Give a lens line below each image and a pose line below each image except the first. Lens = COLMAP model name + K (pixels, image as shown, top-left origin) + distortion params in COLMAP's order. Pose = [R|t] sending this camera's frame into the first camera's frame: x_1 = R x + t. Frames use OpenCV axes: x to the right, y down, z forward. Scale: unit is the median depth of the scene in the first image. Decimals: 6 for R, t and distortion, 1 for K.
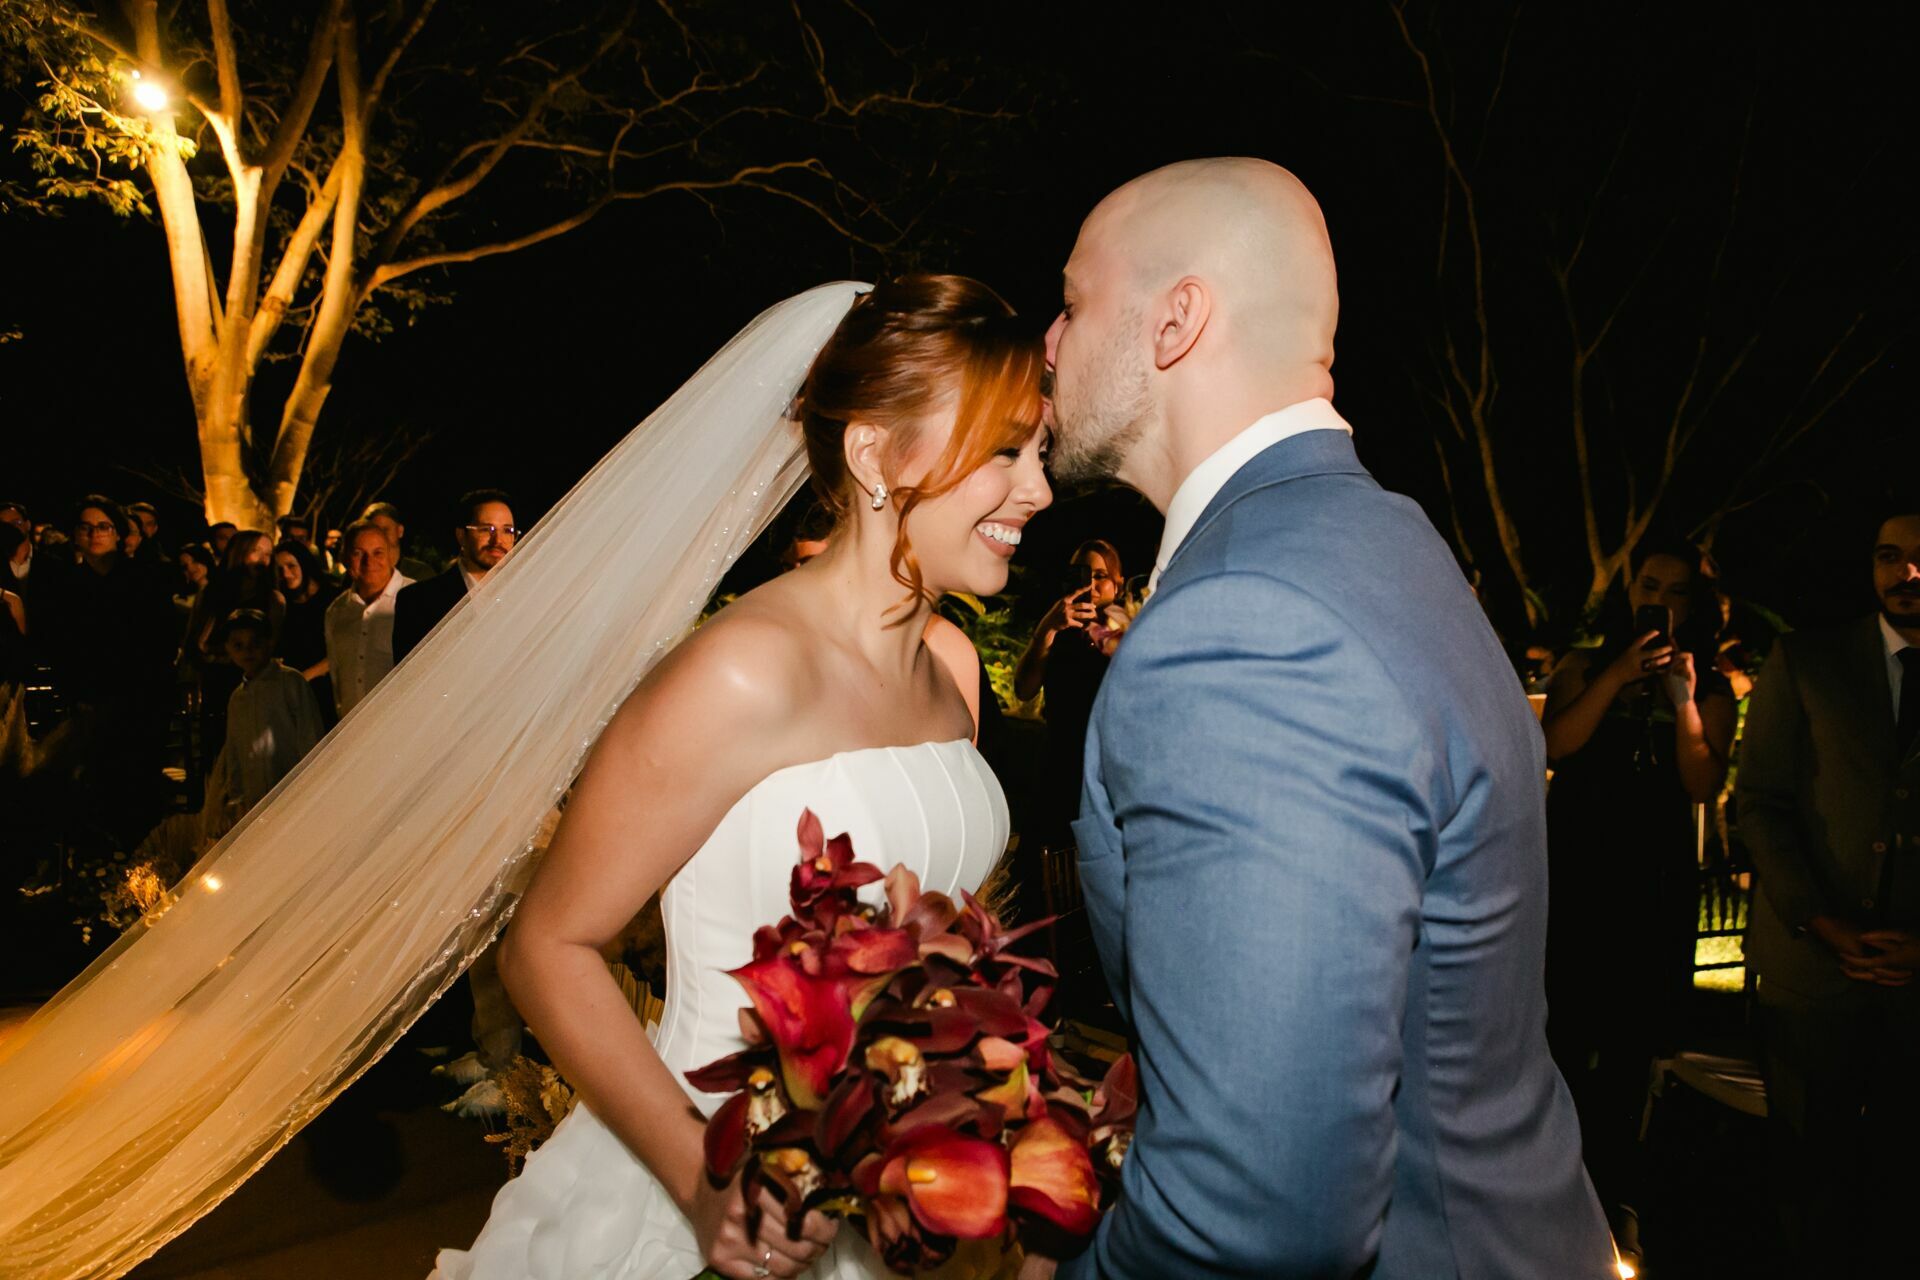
lens RADIAL K [[1340.8, 0, 960.0], [0, 1340.8, 640.0], [0, 0, 1]] dist [0.000674, 0.000952]
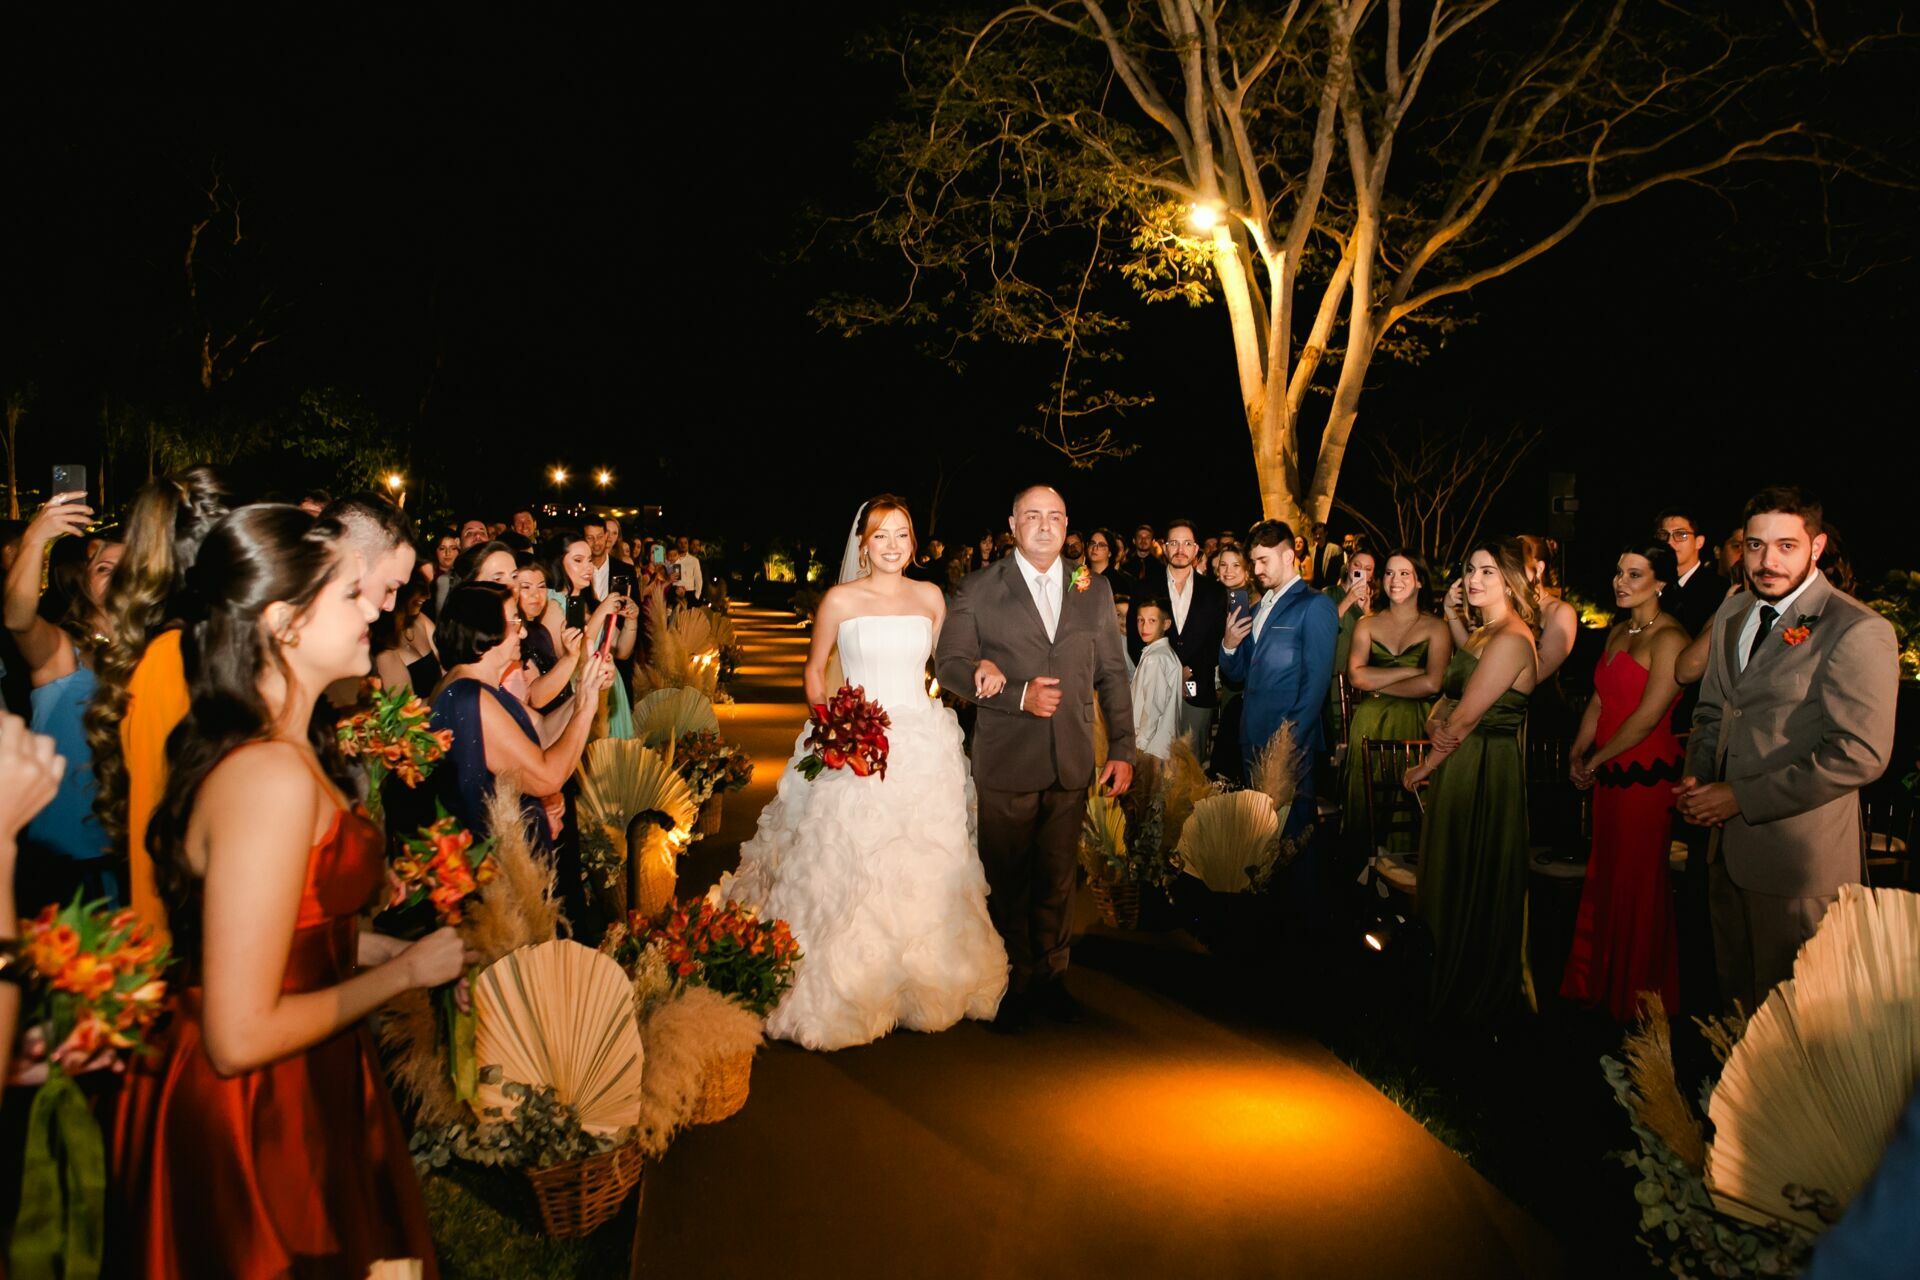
lens RADIAL K [[1340.8, 0, 960.0], [0, 1340.8, 640.0], [0, 0, 1]] dist [0.000674, 0.000952]
pose [[0.652058, 0.033708, -0.757420, 0.219831], [-0.022471, 0.999432, 0.025132, -0.010544], [0.757836, 0.000632, 0.652445, -0.046590]]
